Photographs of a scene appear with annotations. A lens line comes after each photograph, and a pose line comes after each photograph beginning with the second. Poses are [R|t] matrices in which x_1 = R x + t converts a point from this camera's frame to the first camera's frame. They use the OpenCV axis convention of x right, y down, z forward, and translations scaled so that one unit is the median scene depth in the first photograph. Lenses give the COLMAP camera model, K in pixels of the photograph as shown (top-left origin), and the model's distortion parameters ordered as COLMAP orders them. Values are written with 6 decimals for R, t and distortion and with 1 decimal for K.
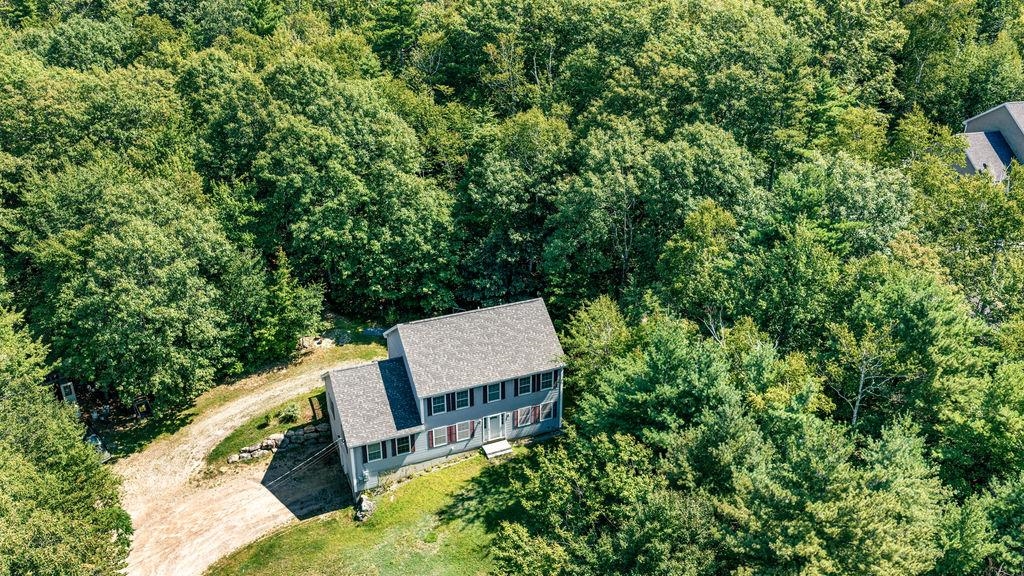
lens RADIAL K [[856.6, 0, 512.0], [0, 856.6, 288.0], [0, 0, 1]] dist [0.003246, -0.012682]
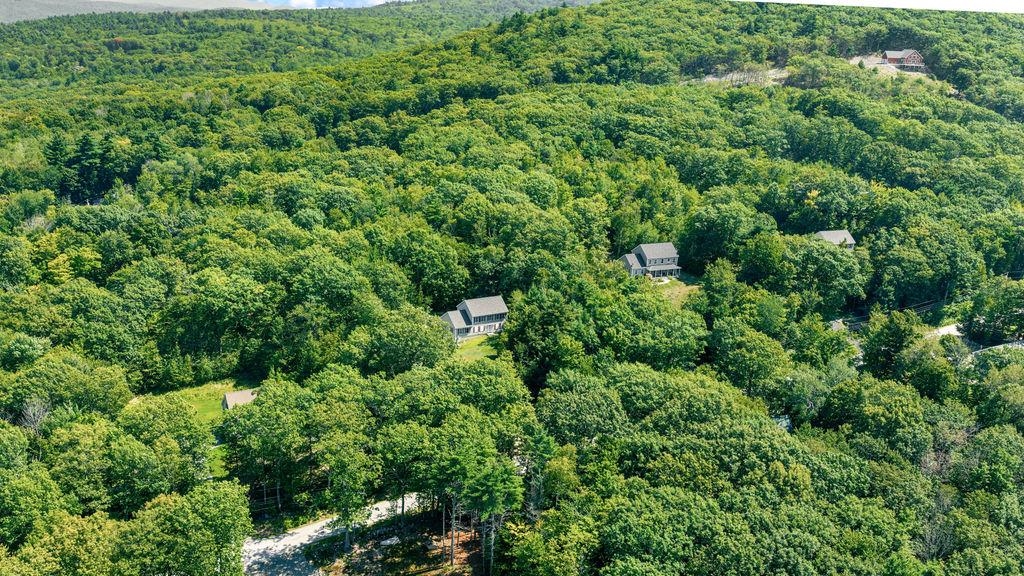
lens RADIAL K [[856.6, 0, 512.0], [0, 856.6, 288.0], [0, 0, 1]] dist [0.003246, -0.012682]
pose [[0.988921, 0.002757, 0.148418, -0.459469], [0.021132, 0.987031, -0.159134, 0.562446], [-0.146932, 0.160508, 0.976037, -2.574145]]
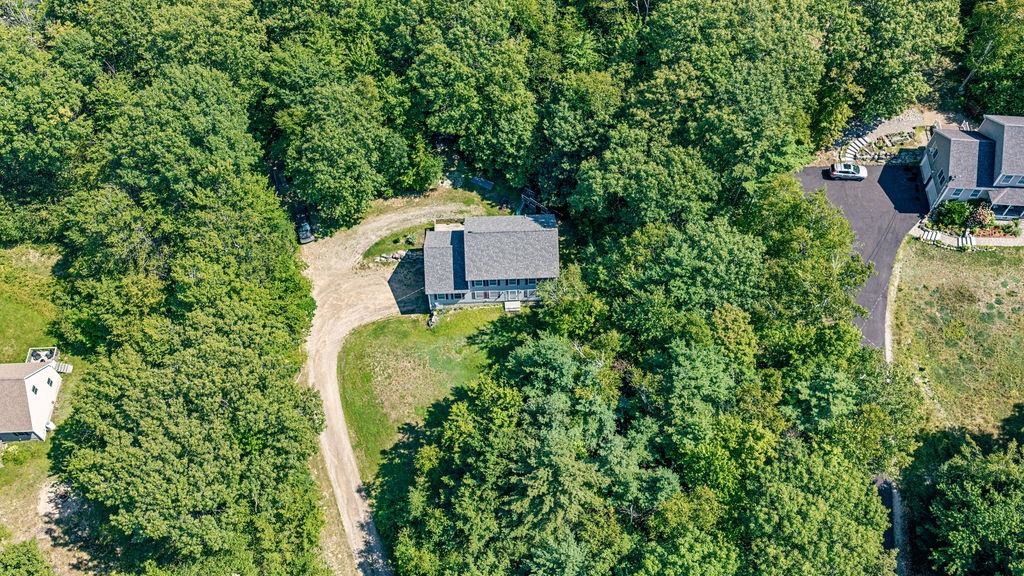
lens RADIAL K [[856.6, 0, 512.0], [0, 856.6, 288.0], [0, 0, 1]] dist [0.003246, -0.012682]
pose [[0.940506, 0.281718, -0.189958, 0.290839], [-0.146448, 0.840572, 0.521529, -0.720143], [0.306597, -0.462682, 0.831819, -0.412060]]
